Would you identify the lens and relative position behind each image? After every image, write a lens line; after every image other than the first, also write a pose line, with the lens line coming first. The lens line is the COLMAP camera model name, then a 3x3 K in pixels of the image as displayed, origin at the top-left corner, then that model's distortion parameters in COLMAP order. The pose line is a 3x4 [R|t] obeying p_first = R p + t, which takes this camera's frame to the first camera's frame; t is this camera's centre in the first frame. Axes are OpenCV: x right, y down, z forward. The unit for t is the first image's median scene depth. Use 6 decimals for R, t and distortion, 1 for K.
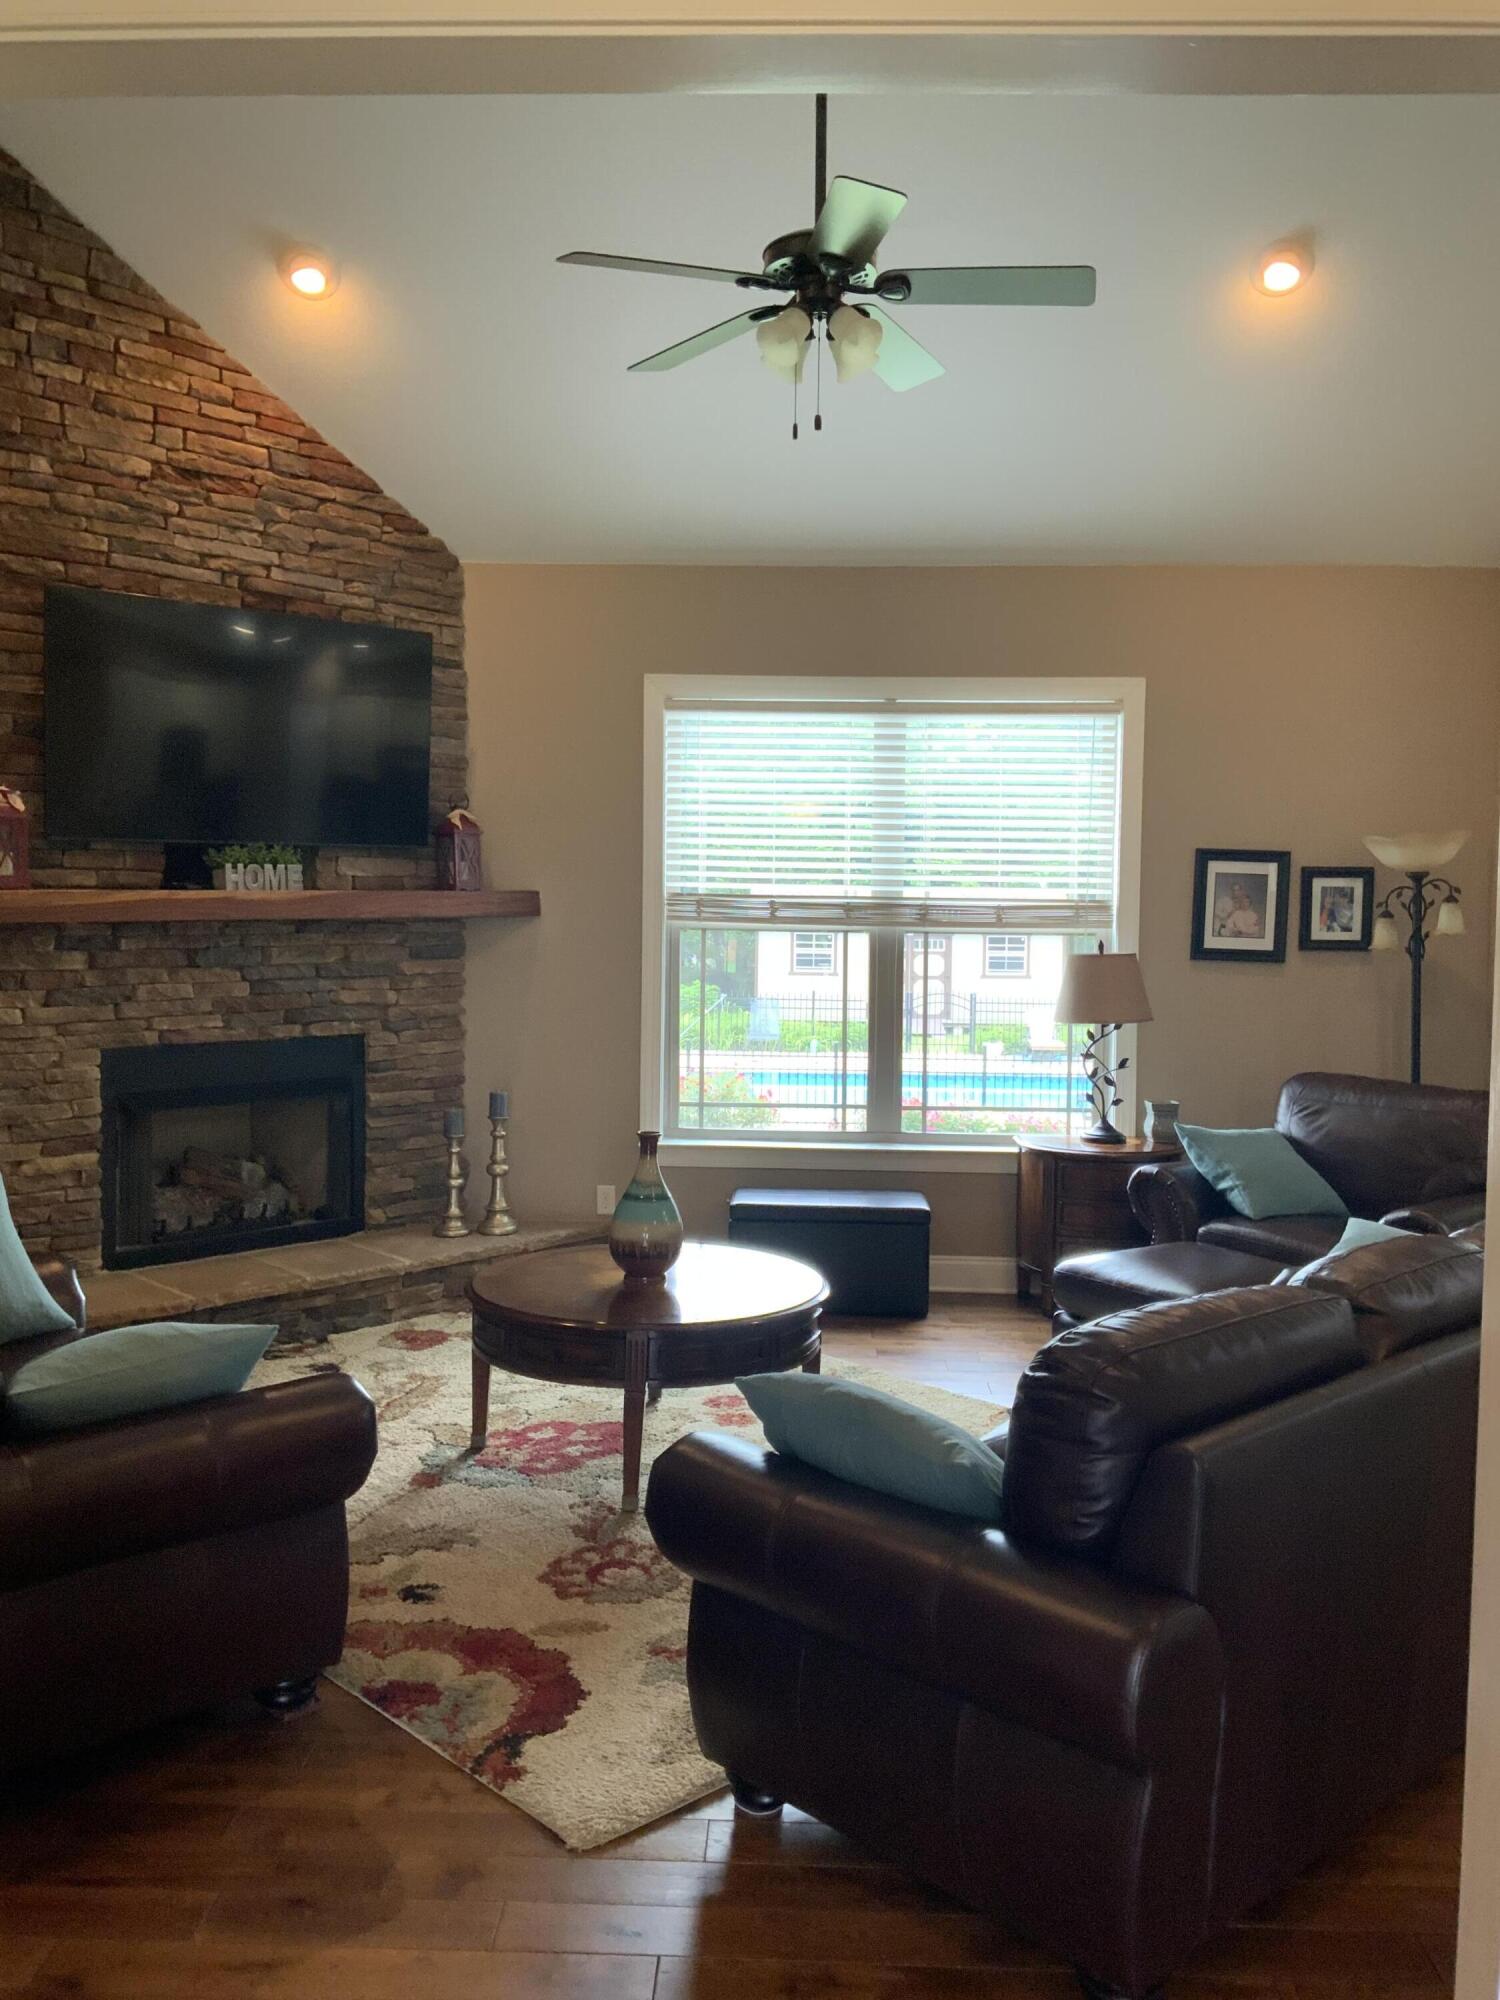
lens RADIAL K [[1649.8, 0, 755.9], [0, 1649.8, 998.9], [0, 0, 1]] dist [0.073254, -0.143883]
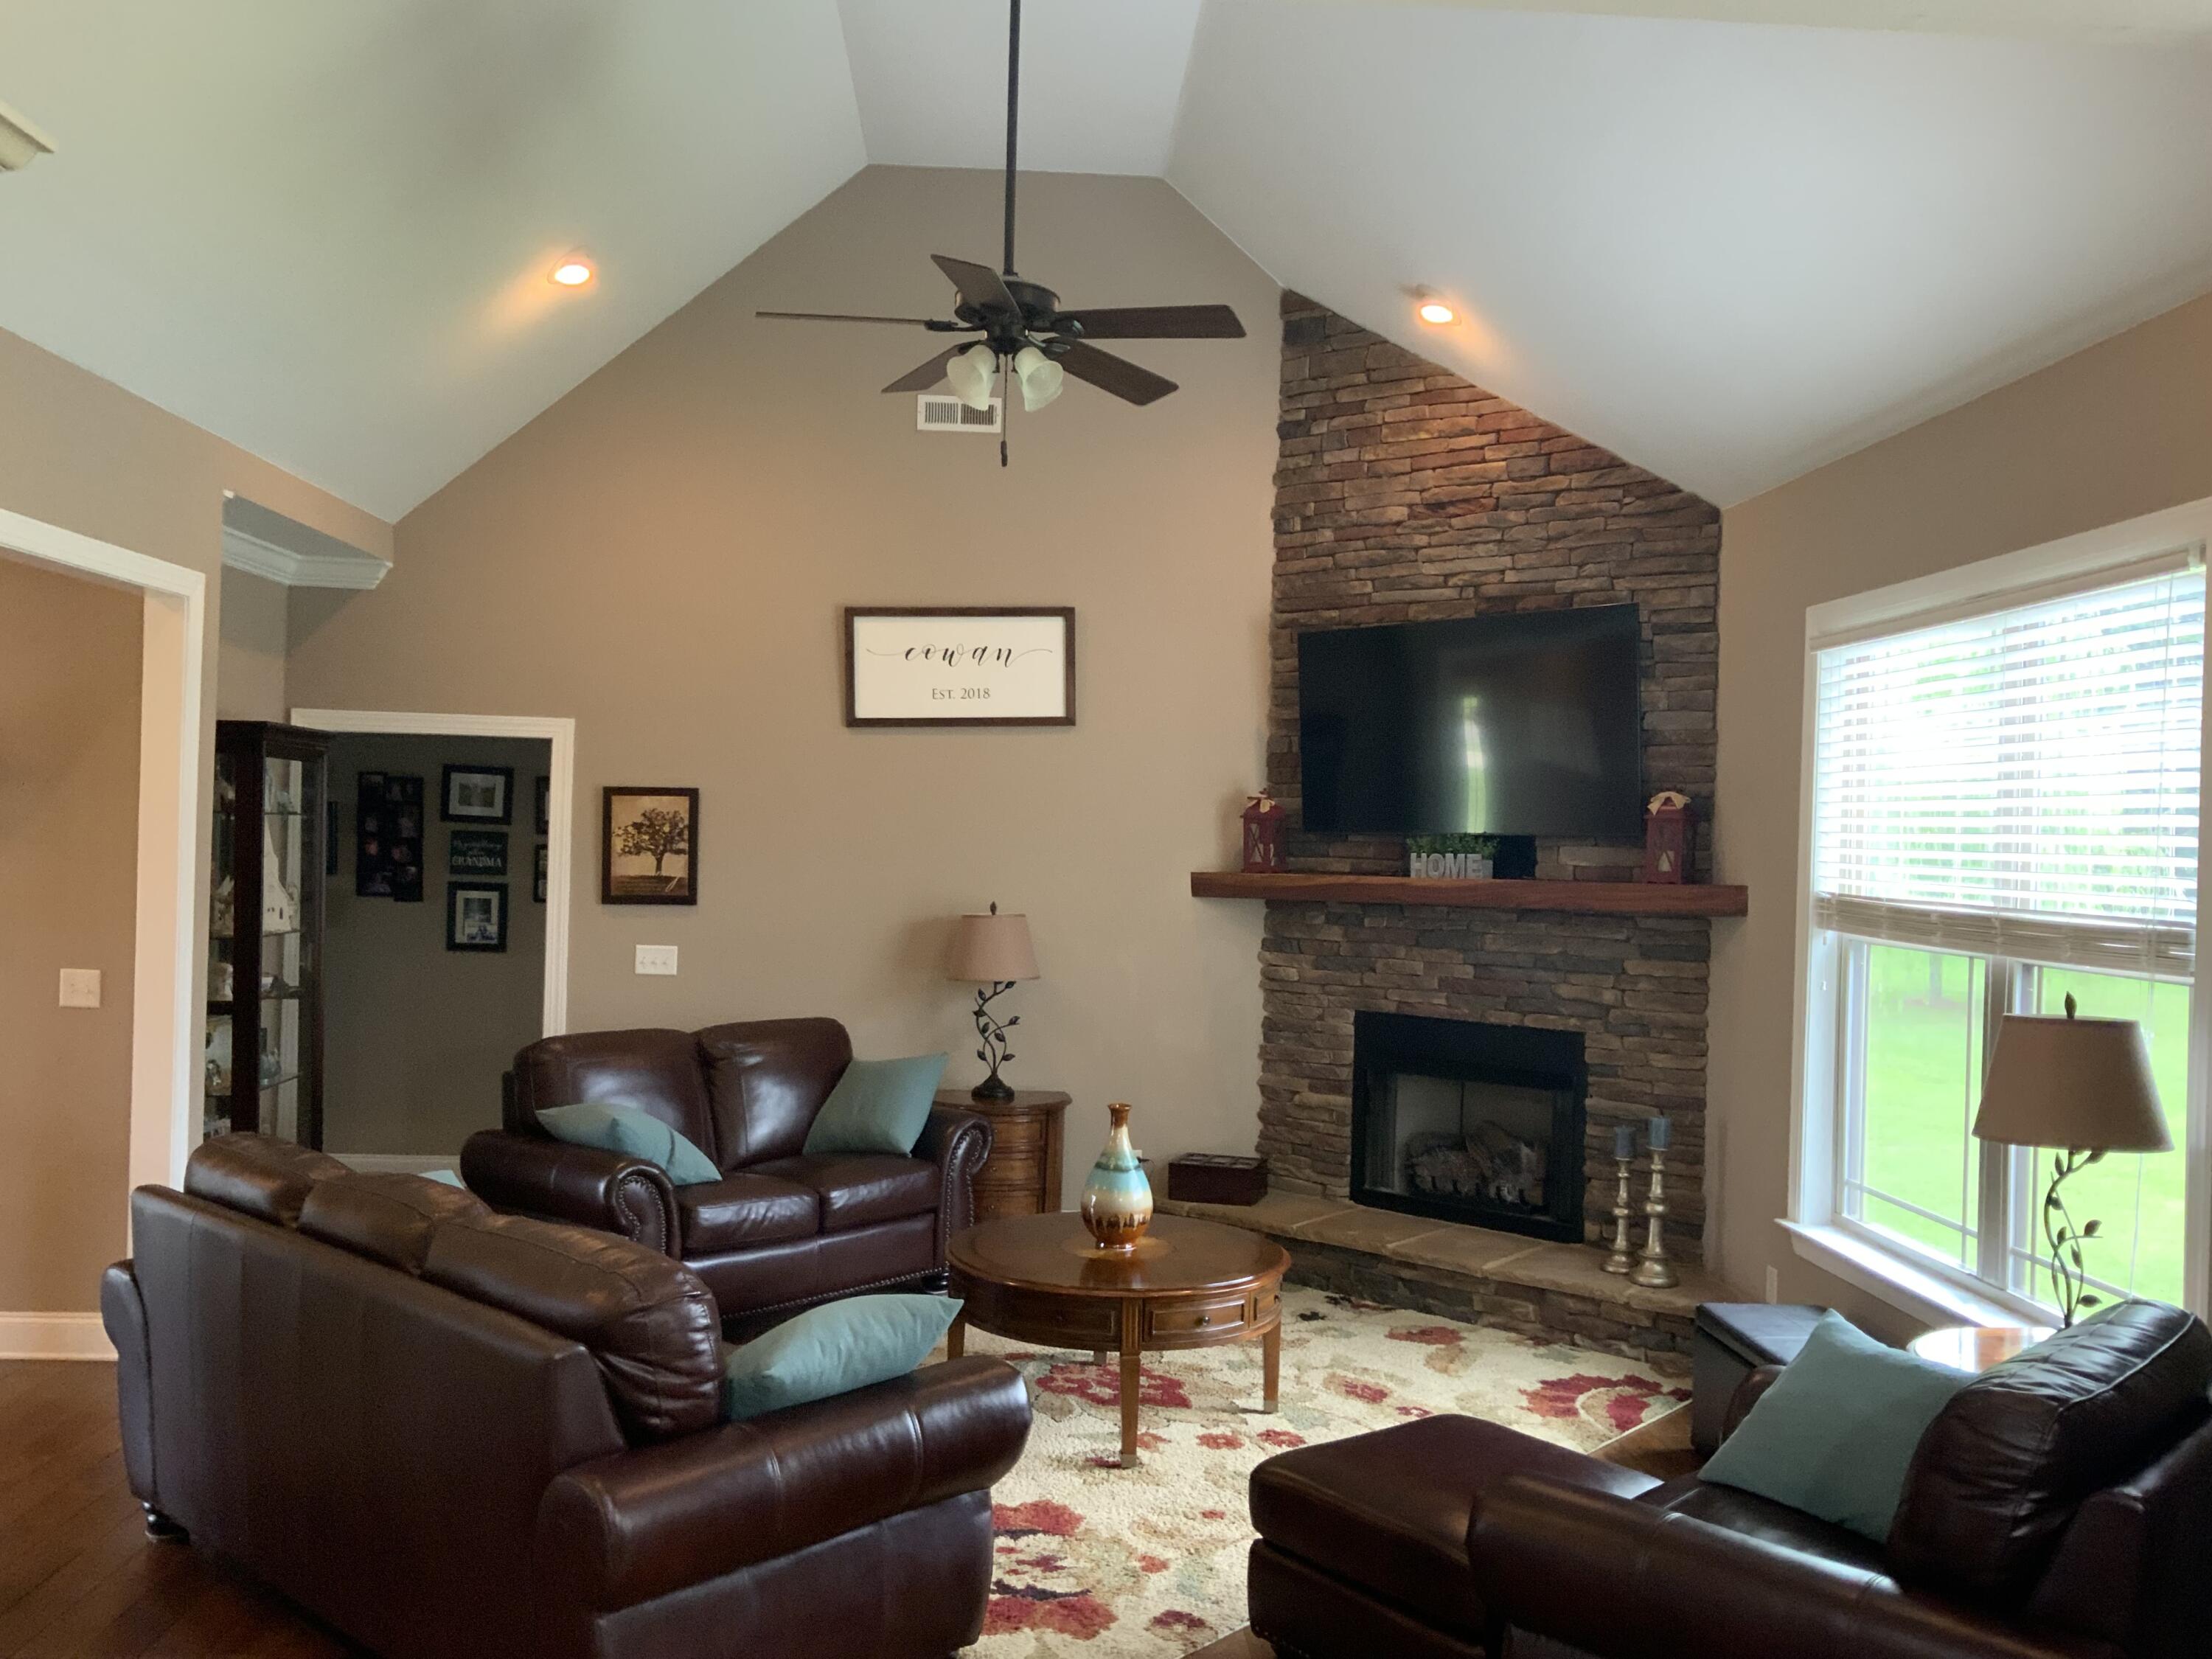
lens RADIAL K [[1824.7, 0, 1106.4], [0, 1824.7, 839.4], [0, 0, 1]] dist [0.073254, -0.143883]
pose [[0.074650, -0.008346, -0.997175, 0.850093], [-0.084806, 0.996289, -0.014687, -0.053990], [0.993597, 0.085663, 0.073665, 0.690234]]
